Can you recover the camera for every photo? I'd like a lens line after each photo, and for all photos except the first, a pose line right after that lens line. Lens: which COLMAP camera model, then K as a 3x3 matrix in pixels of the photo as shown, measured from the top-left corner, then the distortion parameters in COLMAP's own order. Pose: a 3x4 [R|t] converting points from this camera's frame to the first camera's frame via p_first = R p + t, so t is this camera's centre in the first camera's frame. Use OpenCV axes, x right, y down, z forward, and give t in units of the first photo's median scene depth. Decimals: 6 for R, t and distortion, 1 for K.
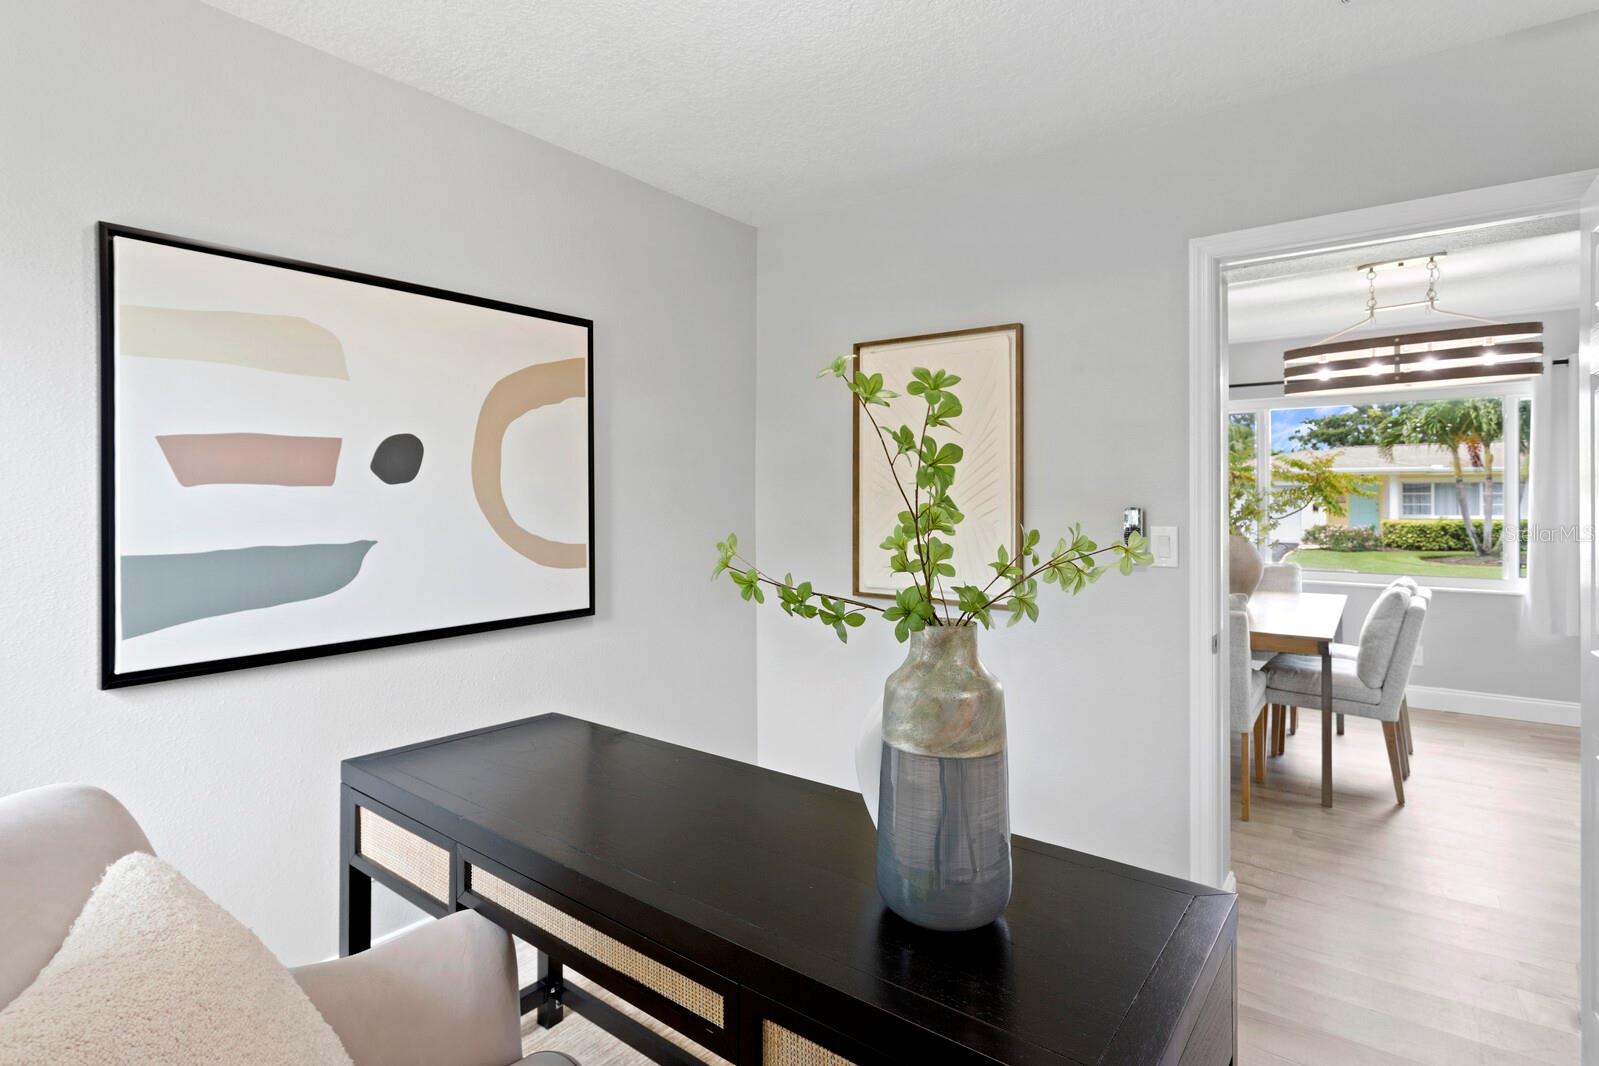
lens RADIAL K [[797.0, 0, 802.2], [0, 797.0, 523.4], [0, 0, 1]] dist [-0.012810, 0.004178]
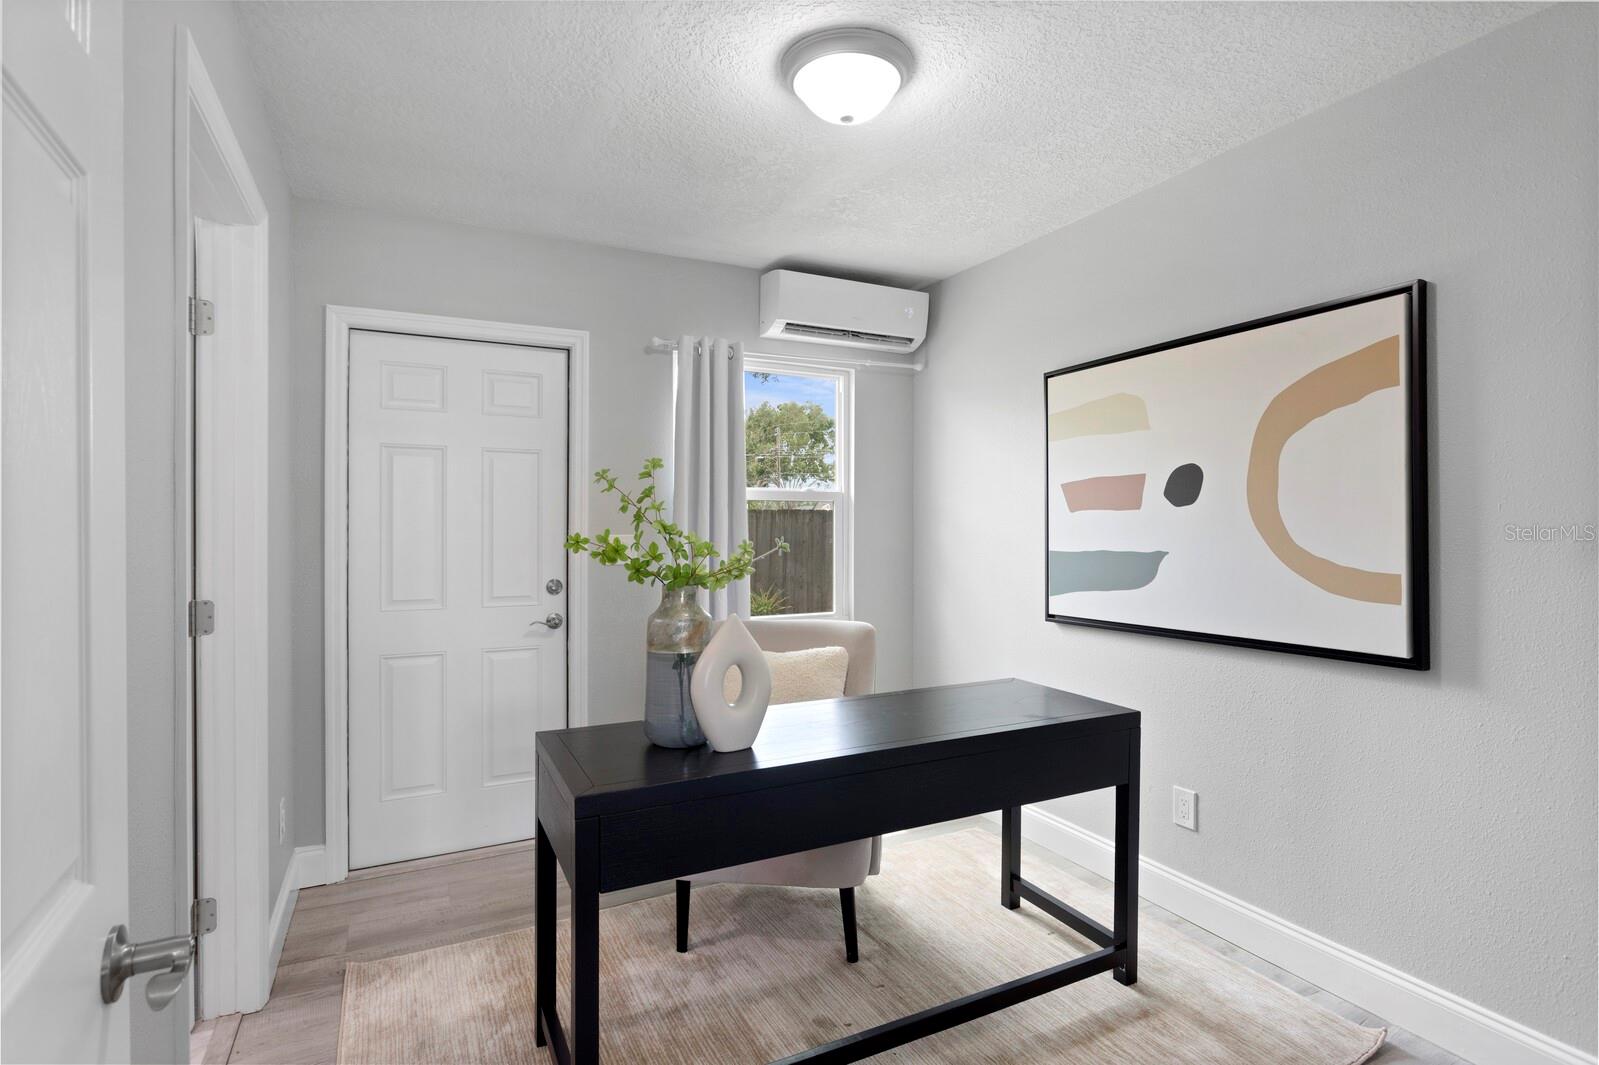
lens RADIAL K [[797.0, 0, 800.7], [0, 797.0, 529.7], [0, 0, 1]] dist [-0.012810, 0.004178]
pose [[-0.424317, 0.009917, -0.905459, 0.884031], [-0.018310, 0.999642, 0.019529, -0.027826], [0.905328, 0.024865, -0.423984, 1.039840]]
